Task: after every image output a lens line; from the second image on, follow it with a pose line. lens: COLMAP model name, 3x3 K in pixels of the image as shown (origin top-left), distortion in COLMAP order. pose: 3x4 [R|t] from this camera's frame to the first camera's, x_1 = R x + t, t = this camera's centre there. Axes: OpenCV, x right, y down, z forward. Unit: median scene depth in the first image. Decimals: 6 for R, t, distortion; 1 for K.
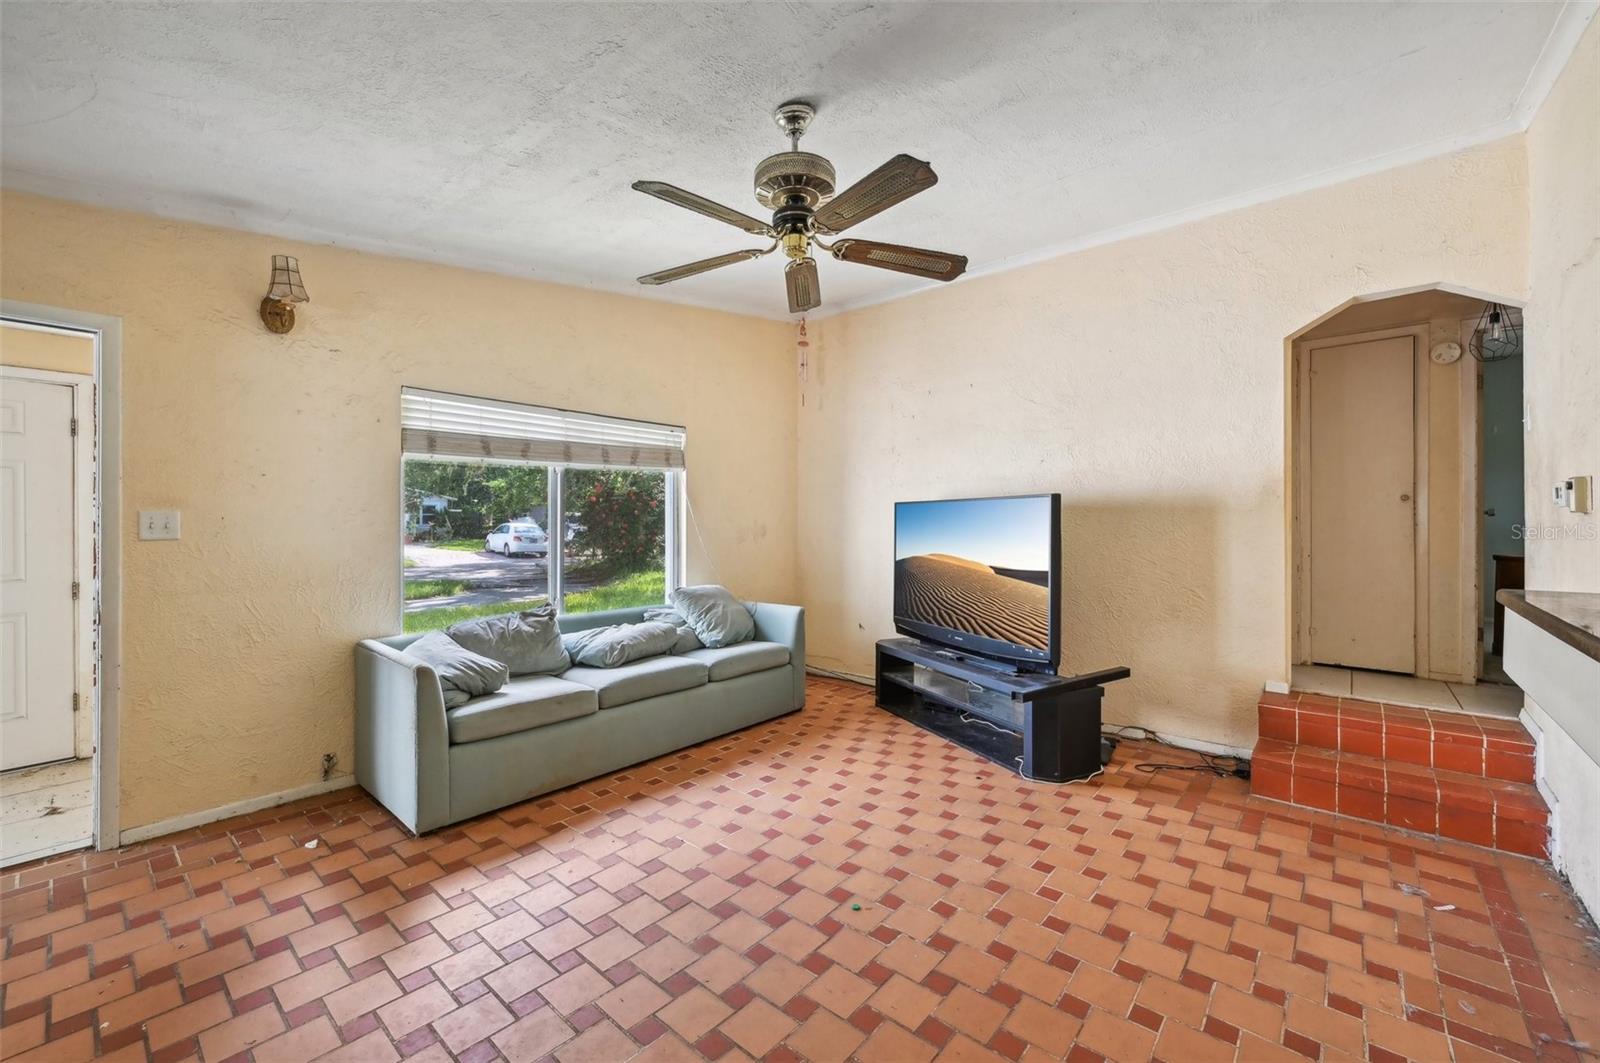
lens RADIAL K [[644.5, 0, 802.4], [0, 644.5, 520.9], [0, 0, 1]] dist [-0.000841, -0.000208]
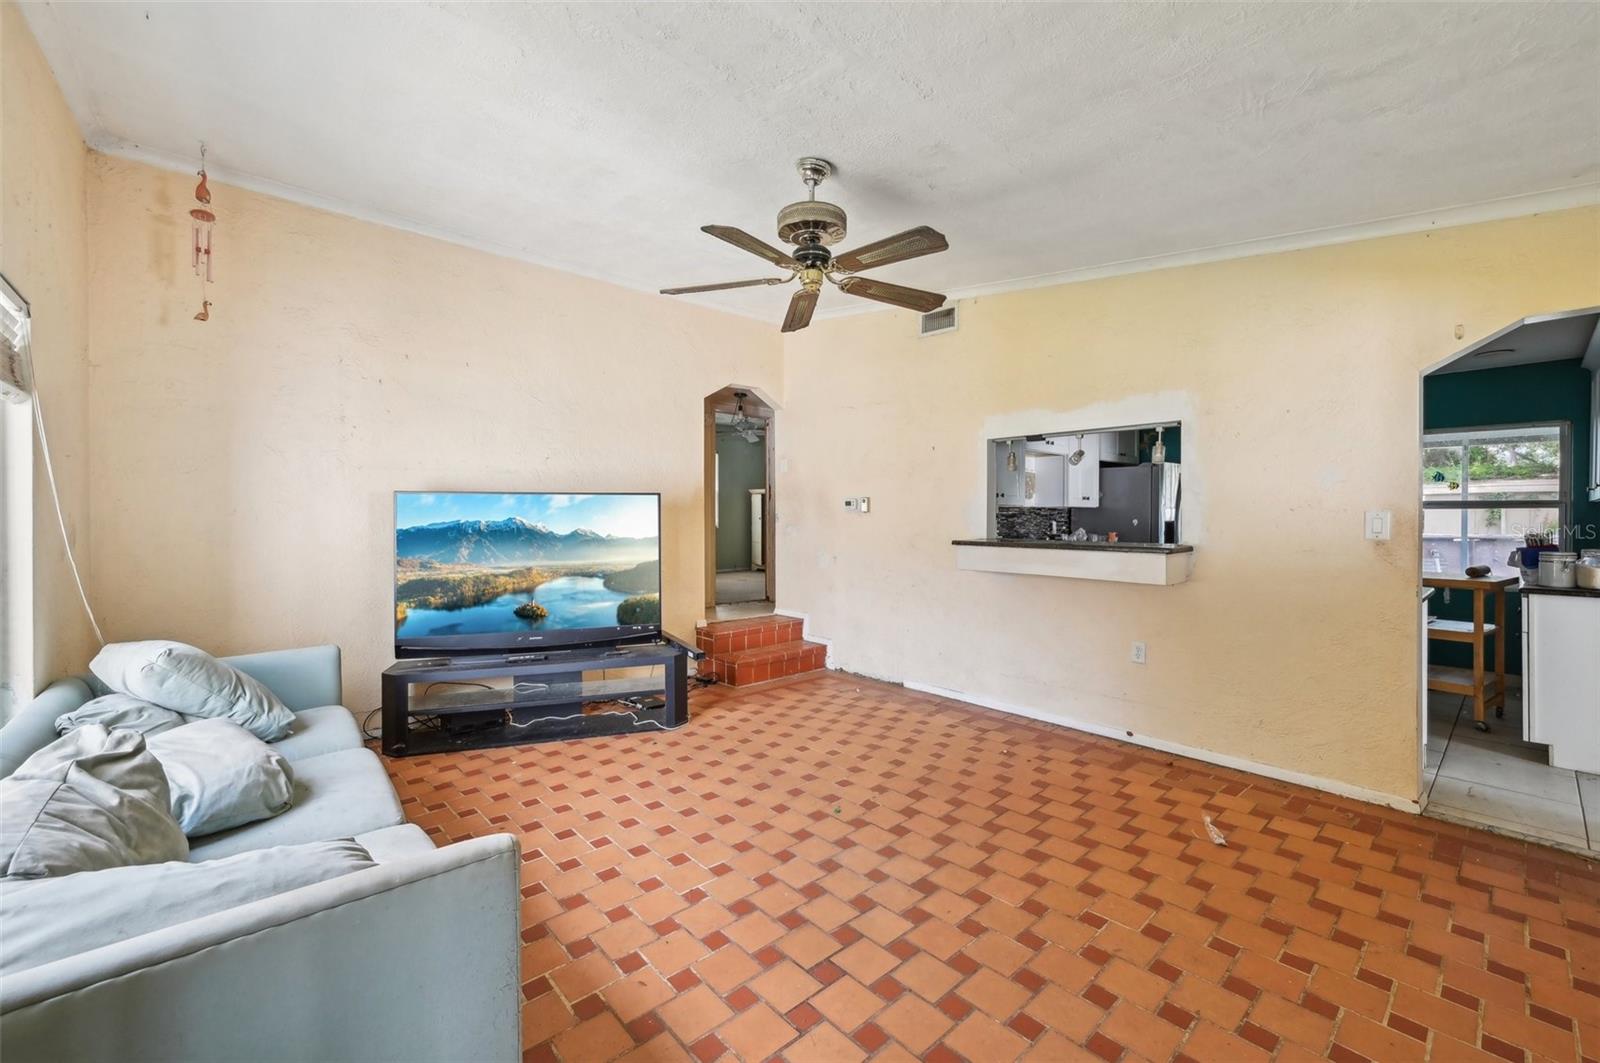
lens RADIAL K [[644.5, 0, 802.4], [0, 644.5, 520.9], [0, 0, 1]] dist [-0.000841, -0.000208]
pose [[0.135836, -0.009246, 0.990688, -0.936686], [0.001011, 0.999957, 0.009194, -0.000361], [-0.990731, -0.000247, 0.135839, 0.686840]]
